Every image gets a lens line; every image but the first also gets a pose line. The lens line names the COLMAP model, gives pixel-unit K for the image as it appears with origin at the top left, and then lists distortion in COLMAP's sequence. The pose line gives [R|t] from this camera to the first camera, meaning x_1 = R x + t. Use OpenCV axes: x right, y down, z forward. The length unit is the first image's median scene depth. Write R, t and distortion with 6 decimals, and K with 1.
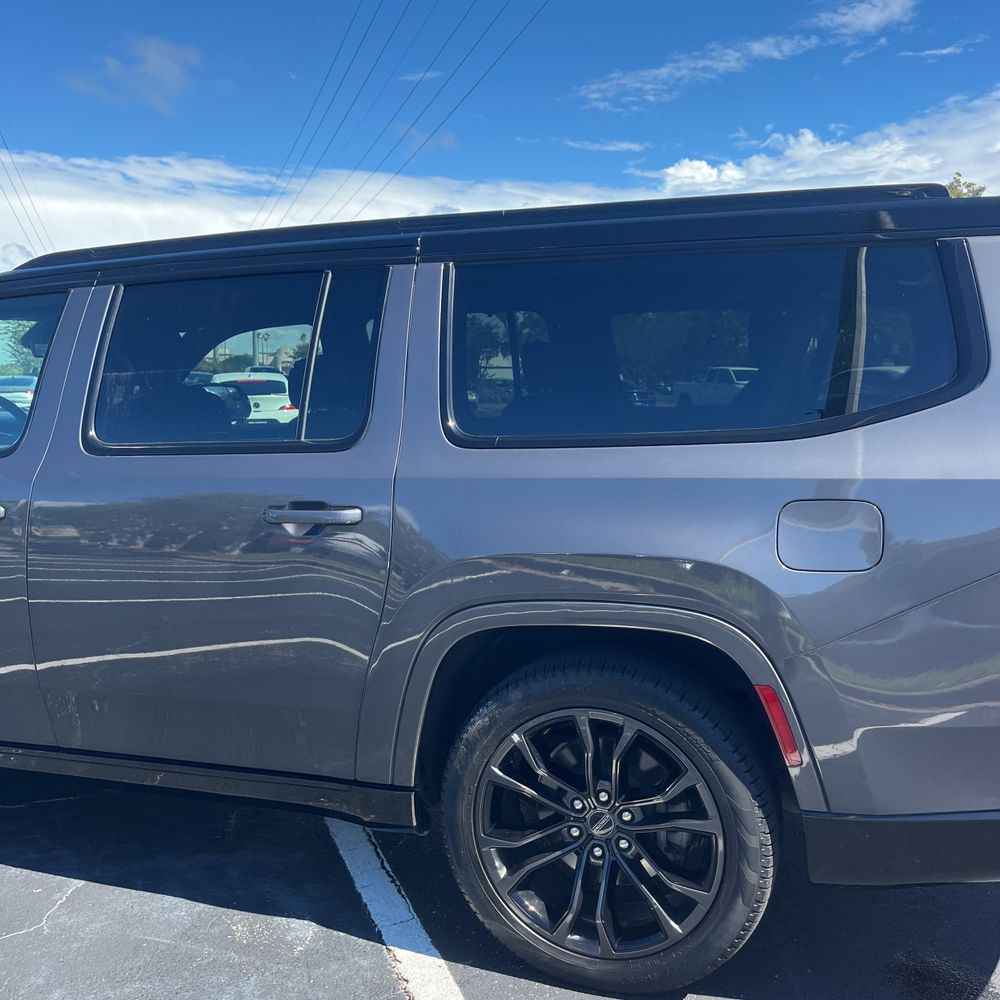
lens RADIAL K [[1024.2, 0, 492.7], [0, 1024.2, 500.8], [0, 0, 1]] dist [0.013468, 0.000000]
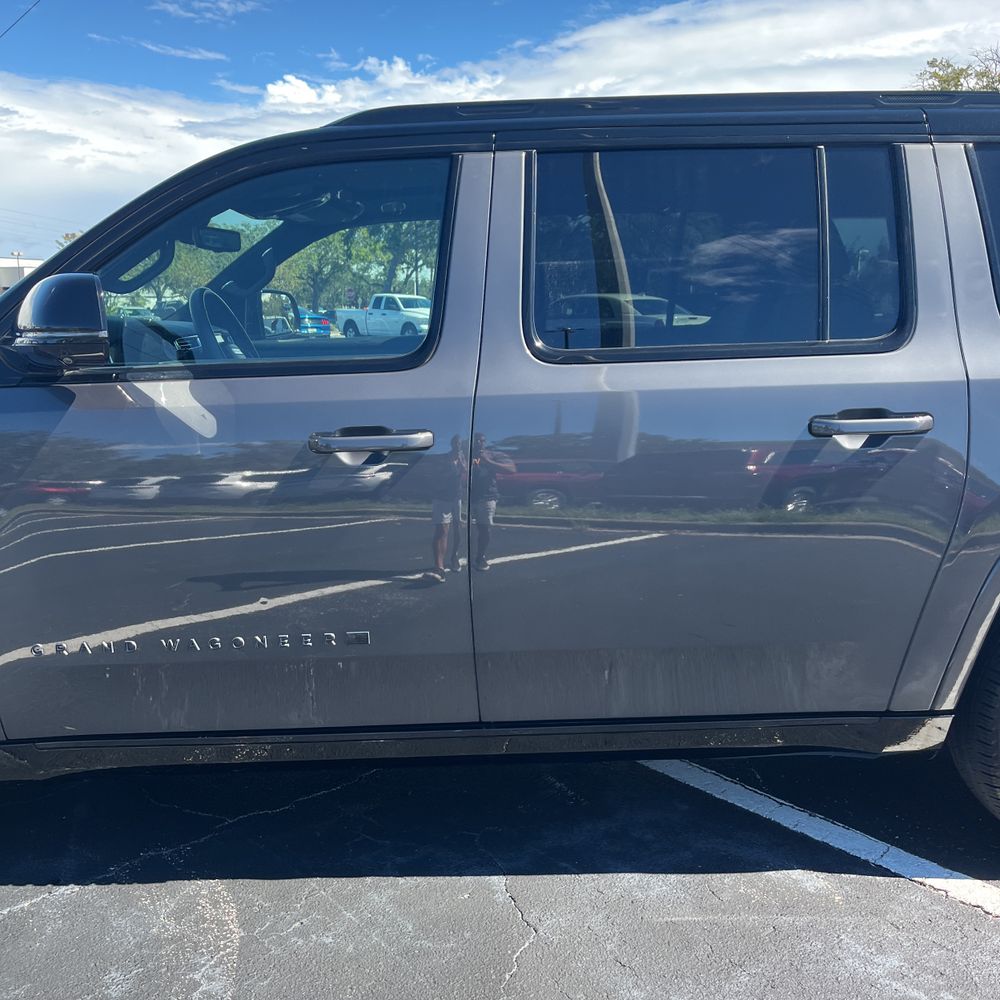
lens RADIAL K [[1024.2, 0, 482.2], [0, 1024.2, 522.8], [0, 0, 1]] dist [0.013468, 0.000000]
pose [[0.929544, -0.062208, 0.363426, -0.405285], [0.030187, 0.995195, 0.093138, 0.004486], [-0.367474, -0.075605, 0.926956, 0.150497]]
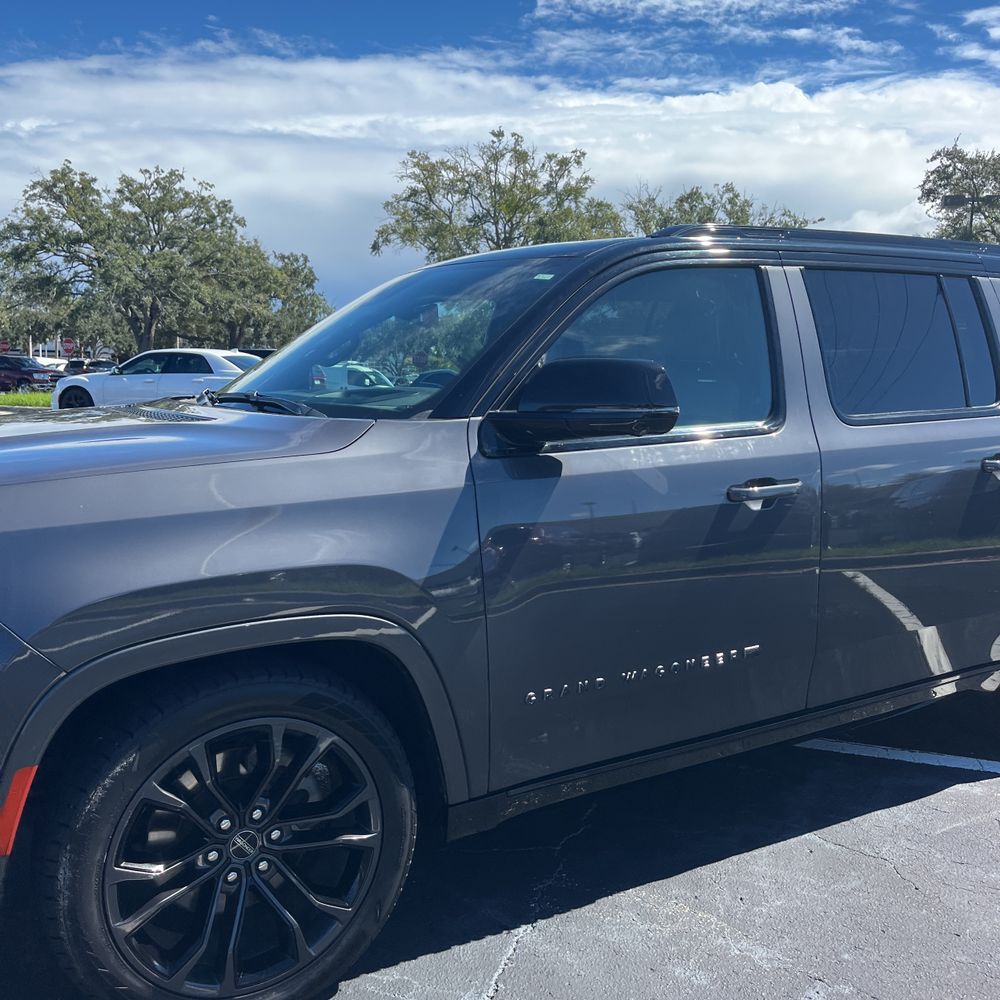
lens RADIAL K [[1024.2, 0, 493.5], [0, 1024.2, 499.7], [0, 0, 1]] dist [0.013468, 0.000000]
pose [[0.624811, -0.077863, 0.776884, -0.813615], [0.066448, 0.996708, 0.046455, -0.021767], [-0.777943, 0.022597, 0.627928, 0.347915]]
